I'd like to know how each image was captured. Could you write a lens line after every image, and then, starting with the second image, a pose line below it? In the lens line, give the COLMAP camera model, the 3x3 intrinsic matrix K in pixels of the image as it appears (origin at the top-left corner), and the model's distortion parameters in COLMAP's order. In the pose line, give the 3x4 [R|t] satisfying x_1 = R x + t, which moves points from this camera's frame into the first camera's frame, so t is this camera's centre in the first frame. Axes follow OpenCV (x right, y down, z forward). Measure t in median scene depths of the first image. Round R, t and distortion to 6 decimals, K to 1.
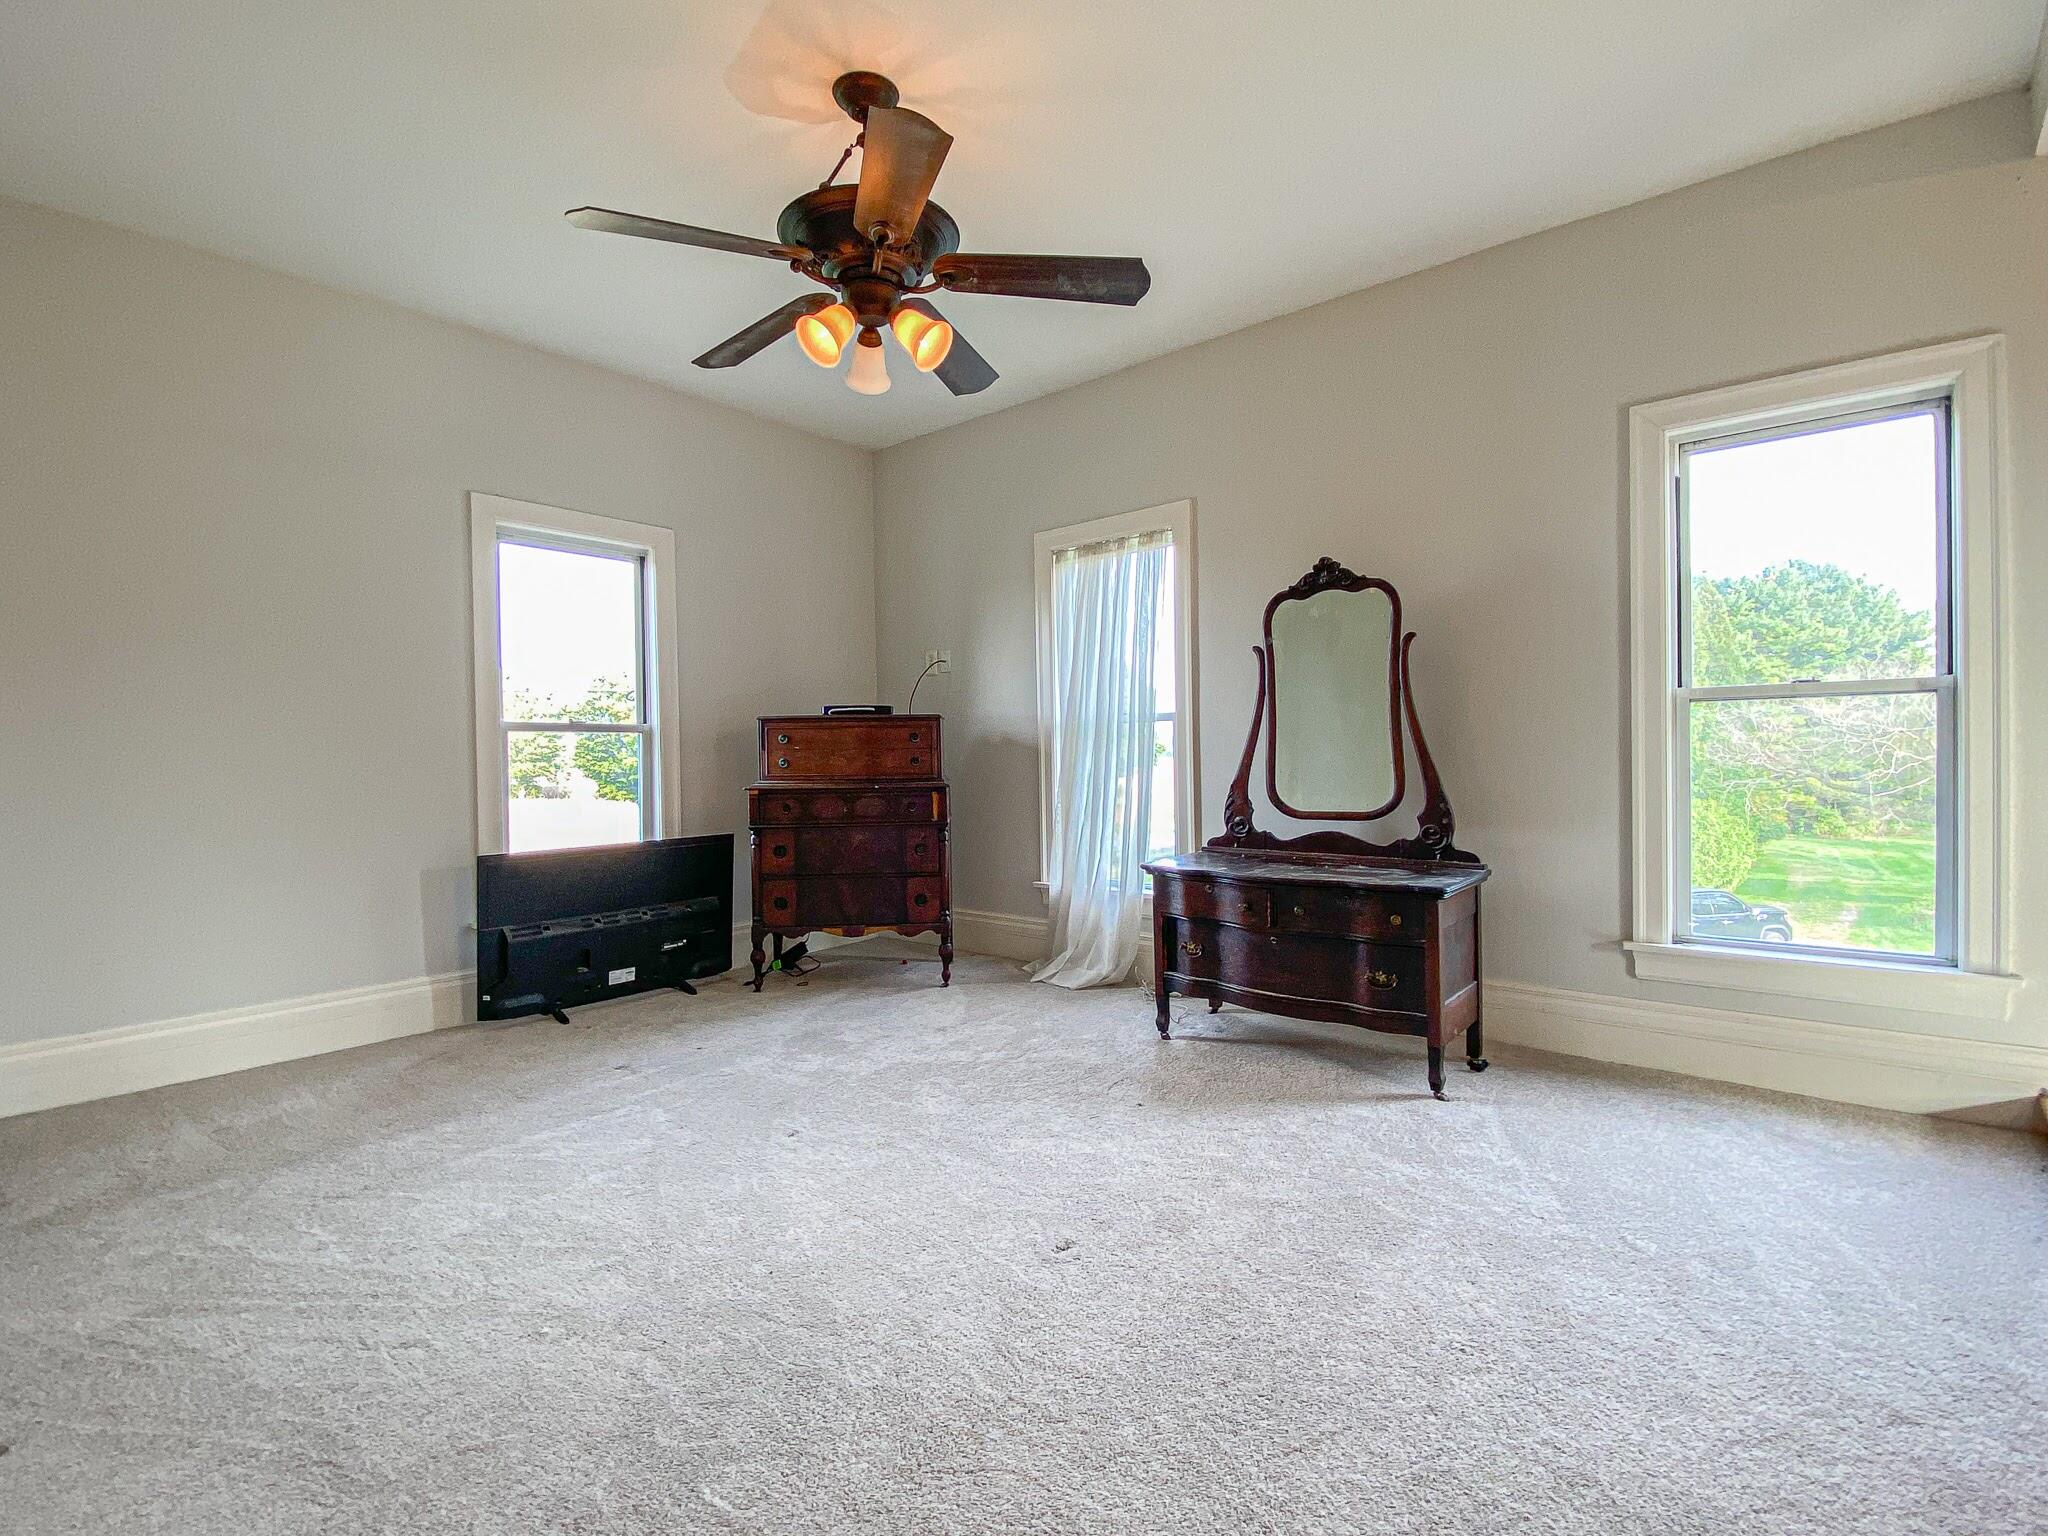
lens RADIAL K [[931.6, 0, 1026.9], [0, 931.6, 762.9], [0, 0, 1]] dist [0.000433, -0.000382]
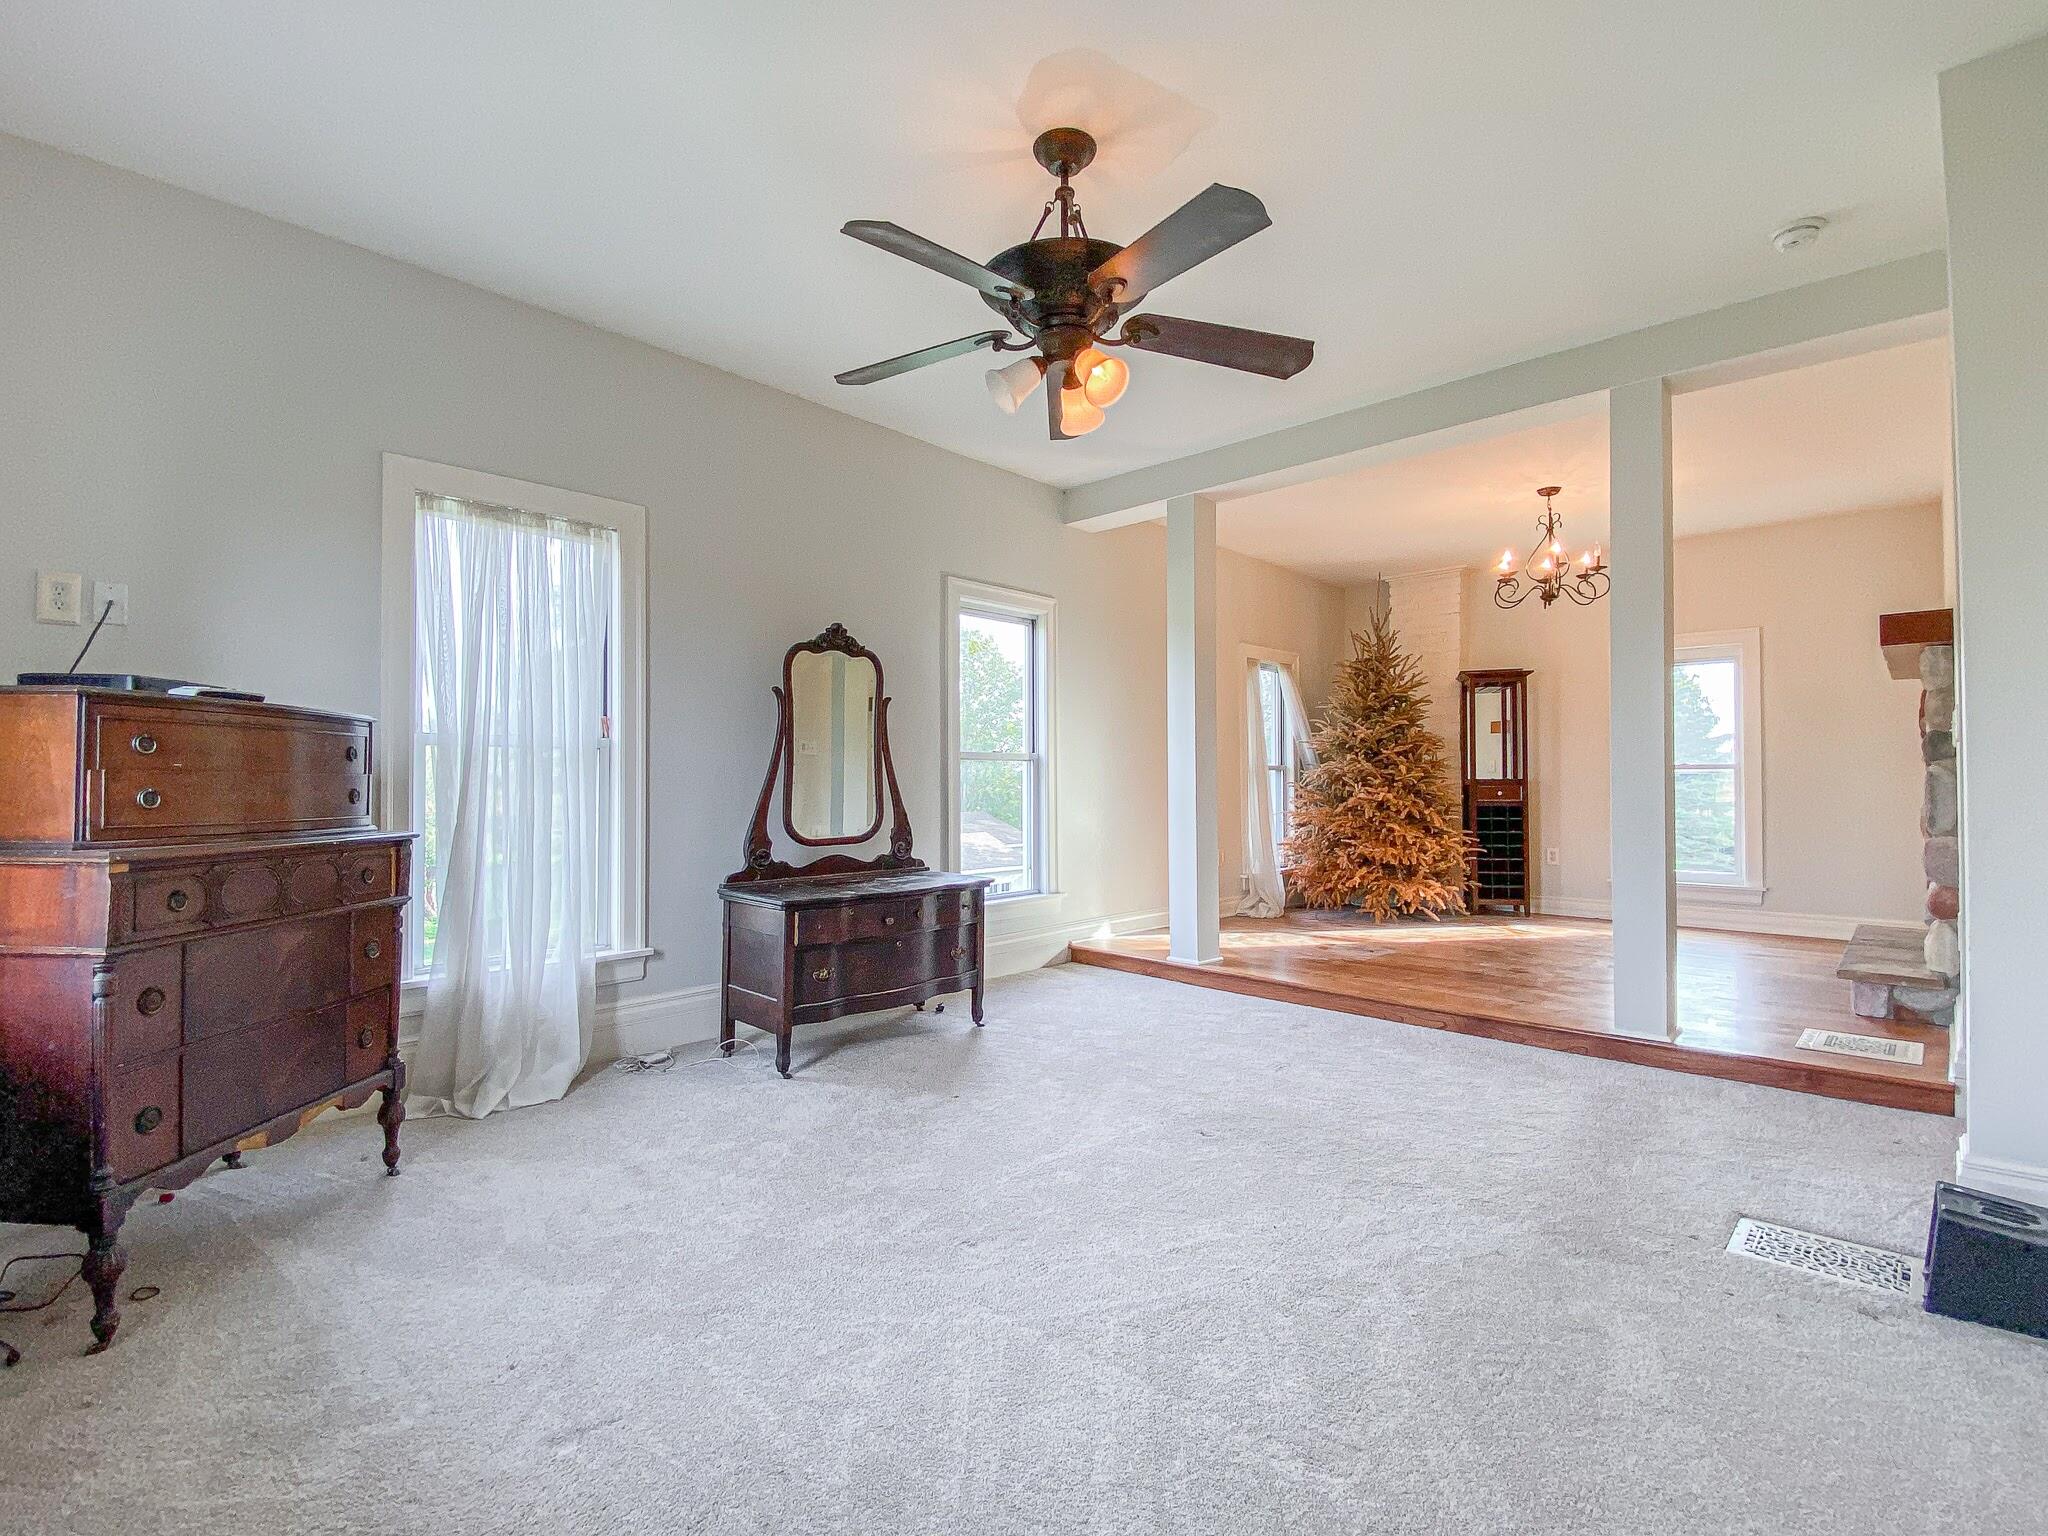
lens RADIAL K [[971.6, 0, 1011.0], [0, 971.6, 770.7], [0, 0, 1]] dist [-0.000003, -0.001338]
pose [[0.035167, 0.029829, 0.998936, -0.893953], [0.012608, 0.999462, -0.030288, 0.007155], [-0.999302, 0.013660, 0.034772, 0.737395]]
